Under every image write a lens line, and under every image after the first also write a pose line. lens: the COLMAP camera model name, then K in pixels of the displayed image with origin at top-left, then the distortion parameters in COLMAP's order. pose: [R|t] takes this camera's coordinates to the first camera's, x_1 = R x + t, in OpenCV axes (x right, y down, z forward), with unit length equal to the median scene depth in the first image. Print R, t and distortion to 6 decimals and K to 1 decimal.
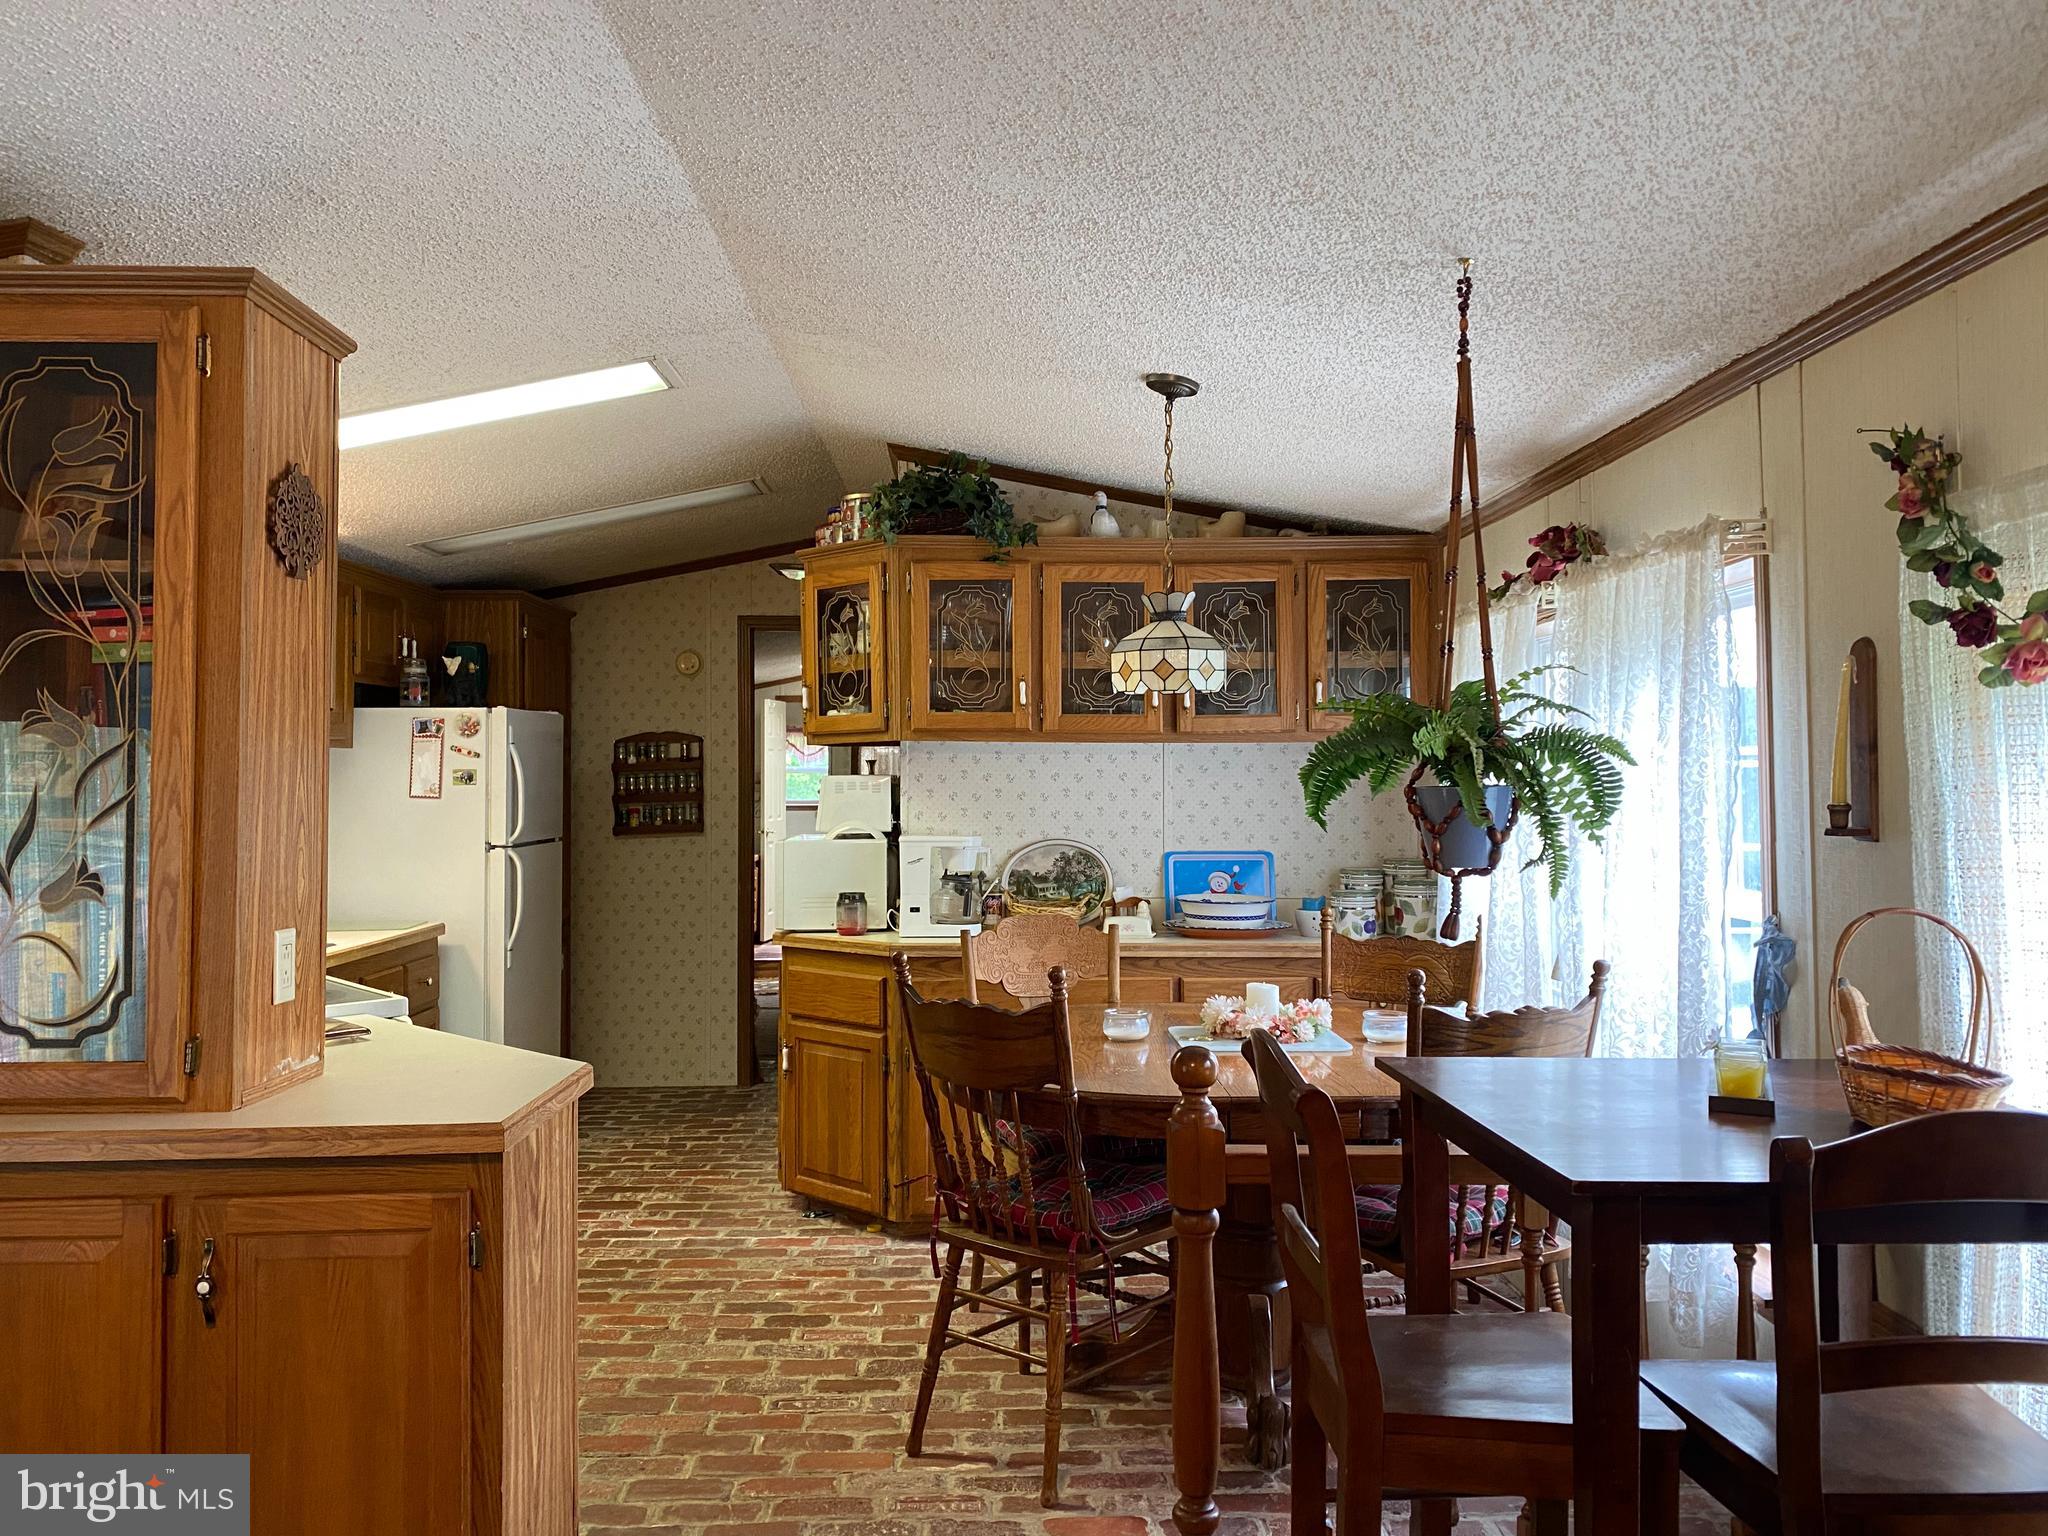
lens RADIAL K [[1572.9, 0, 1026.8], [0, 1572.9, 757.9], [0, 0, 1]] dist [0.091127, -0.142646]
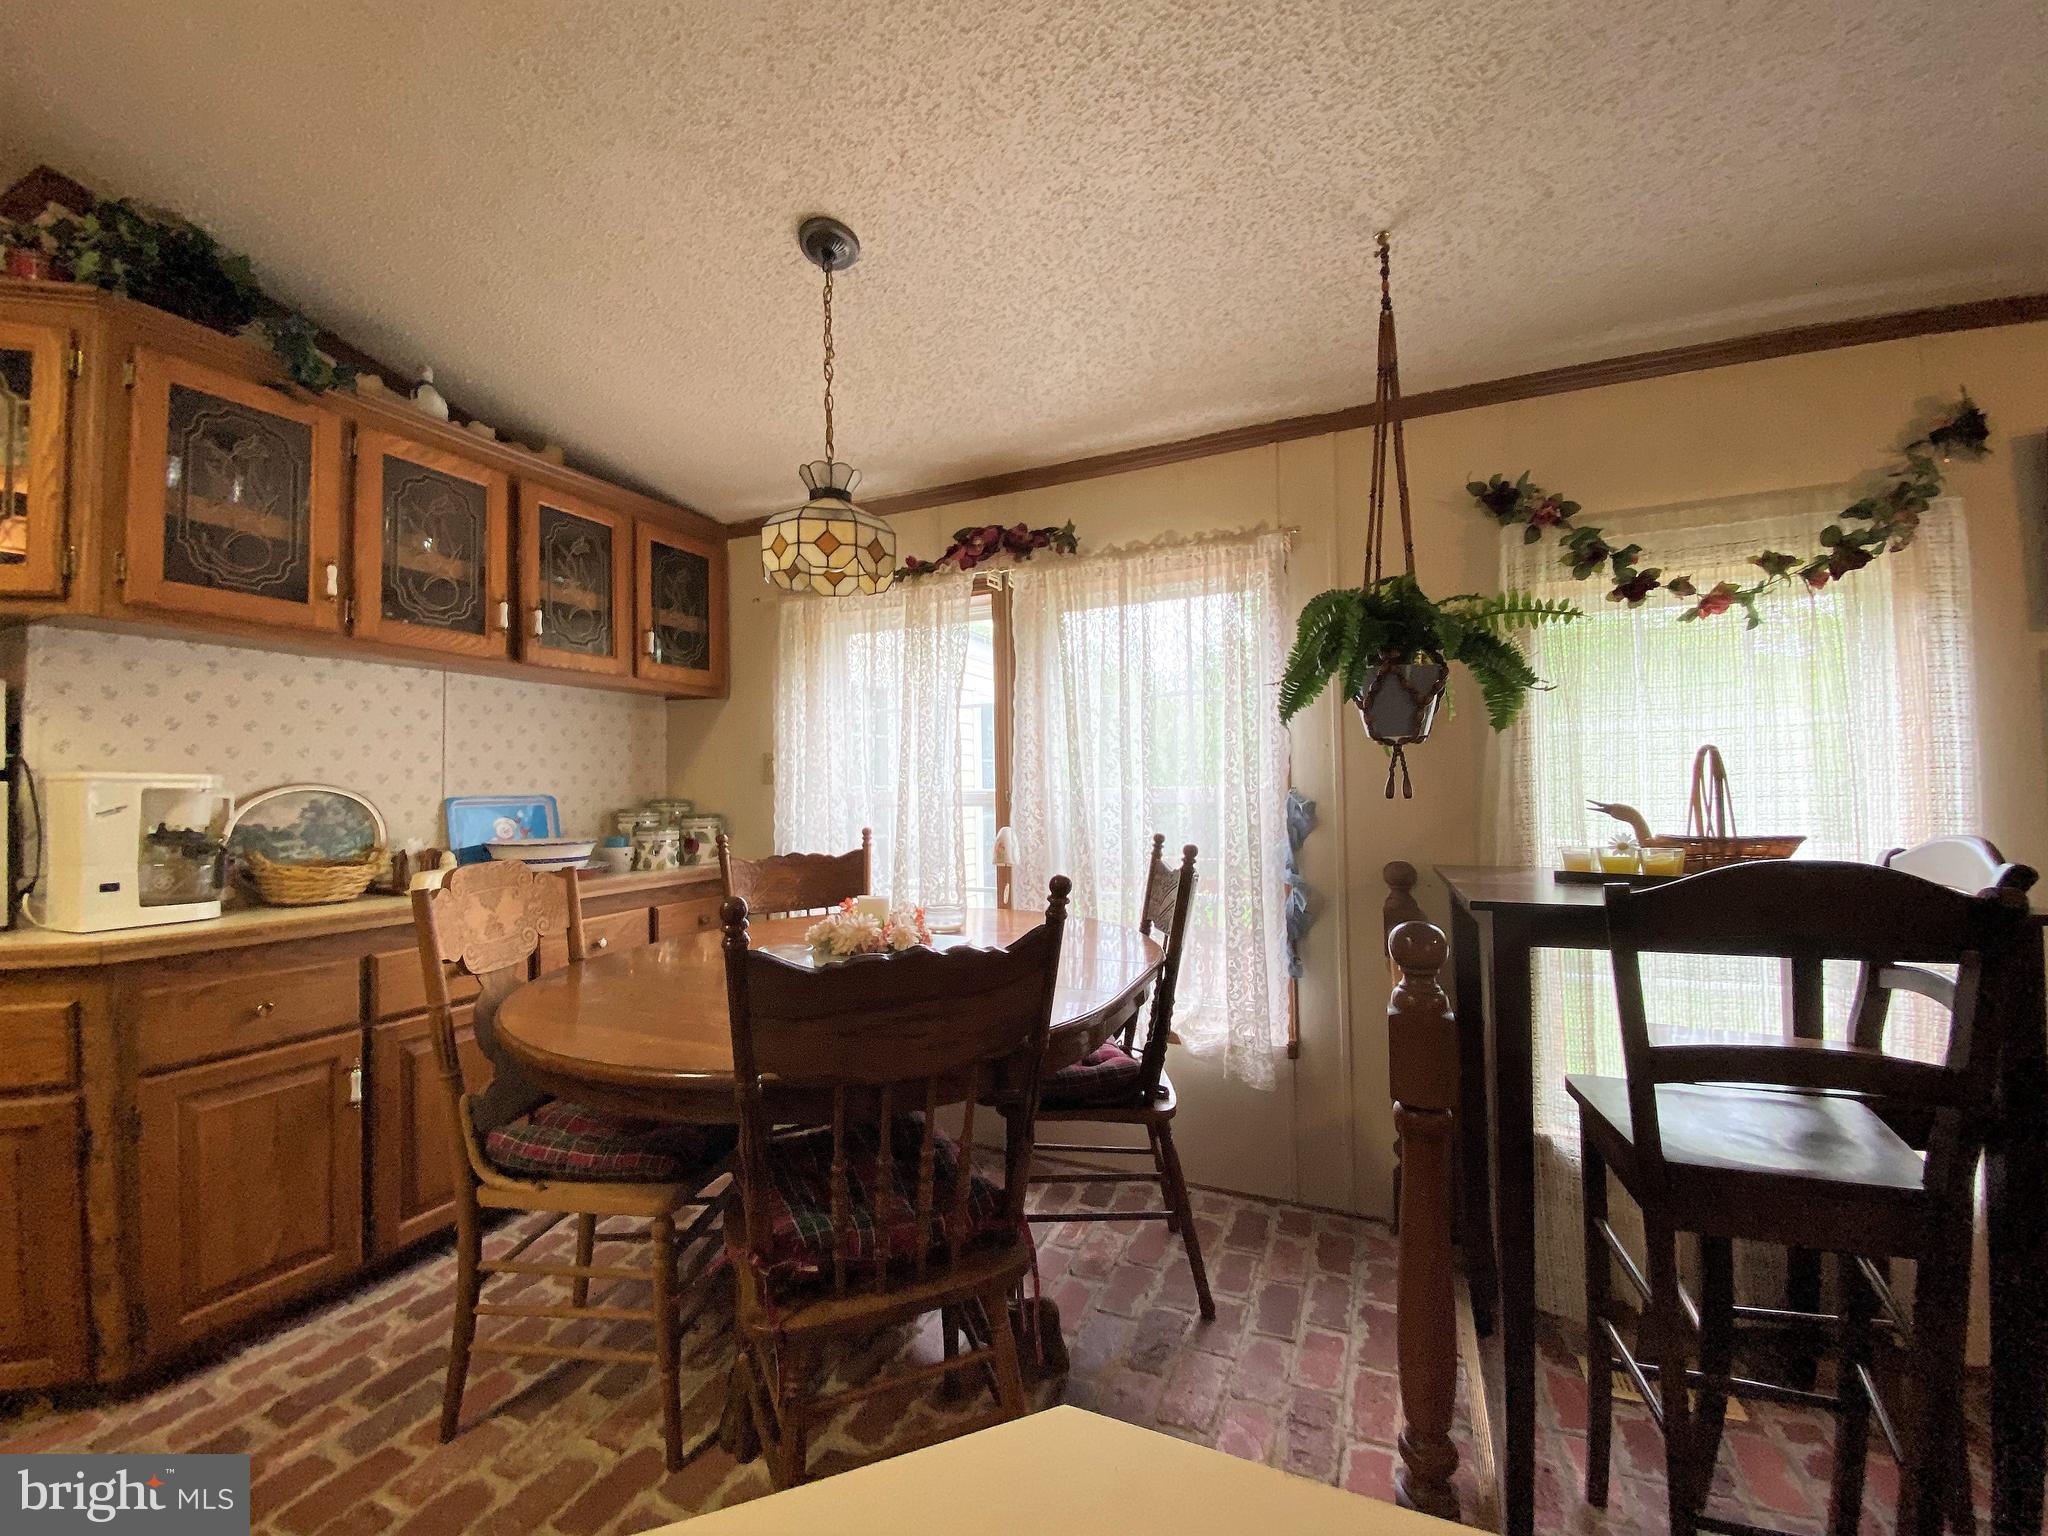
lens RADIAL K [[822.7, 0, 1024.0], [0, 822.7, 768.0], [0, 0, 1]] dist [0.016742, -0.018659]
pose [[0.424575, 0.016845, 0.905236, -0.215521], [0.000737, 0.999820, -0.018950, 0.055303], [-0.905392, 0.008713, 0.424487, 0.531849]]
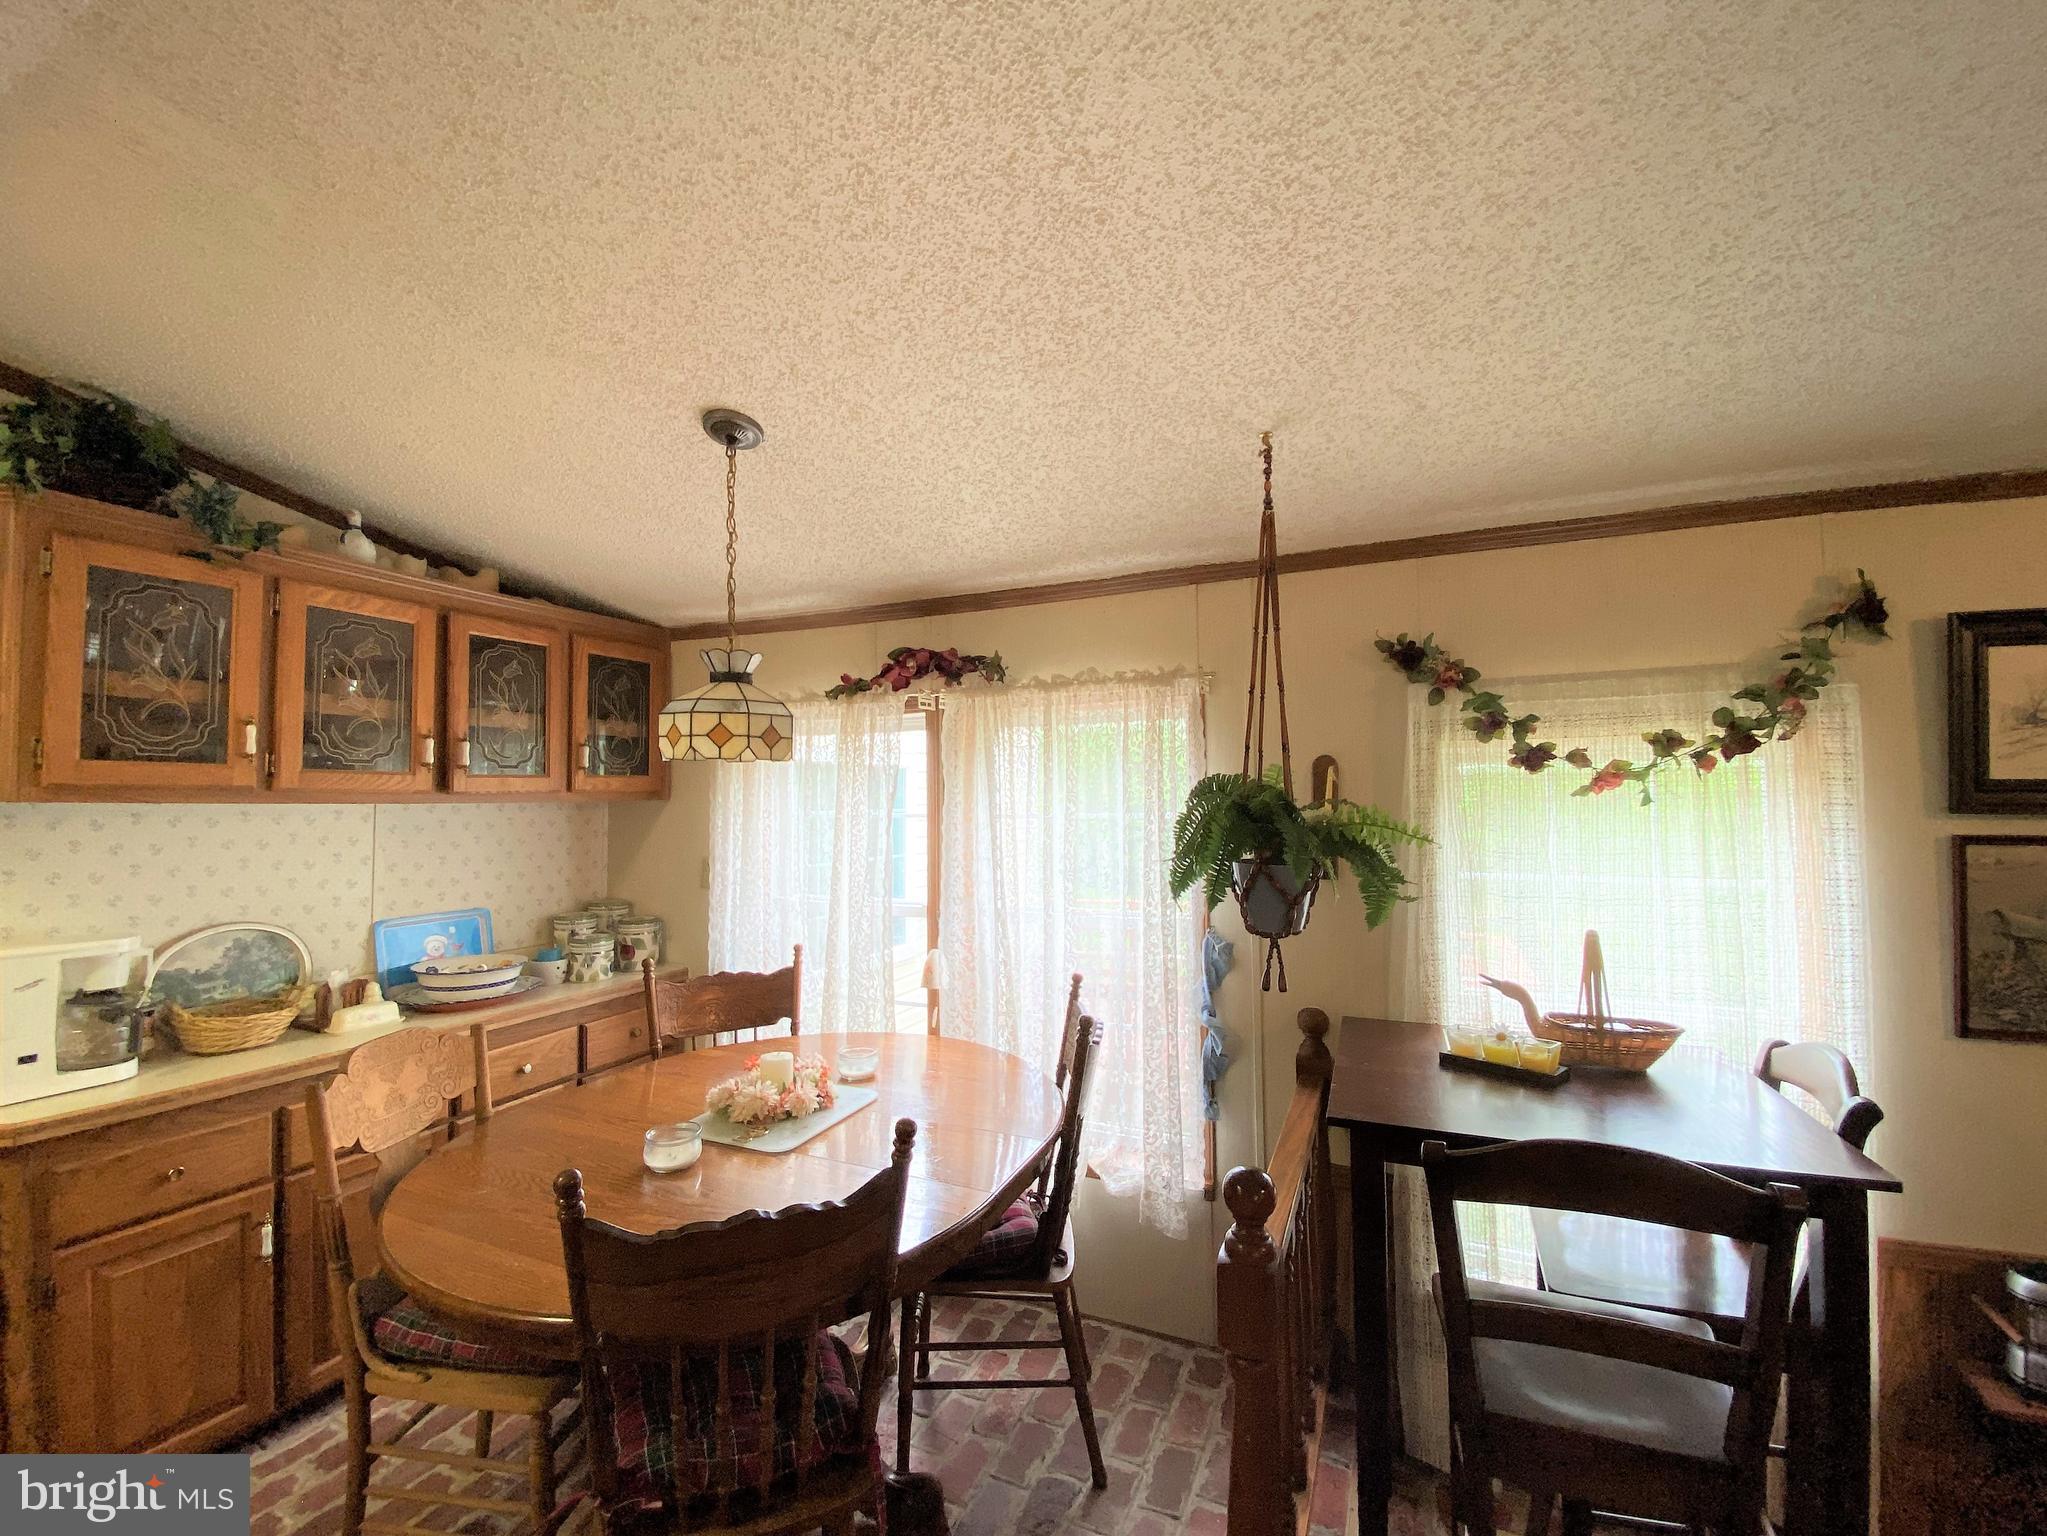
lens RADIAL K [[851.1, 0, 1023.5], [0, 851.1, 768.0], [0, 0, 1]] dist [0.017458, -0.018927]
pose [[0.429822, 0.031299, 0.902371, -0.213399], [-0.007048, 0.999485, -0.031310, -0.017371], [-0.902886, 0.007098, 0.429821, 0.479624]]
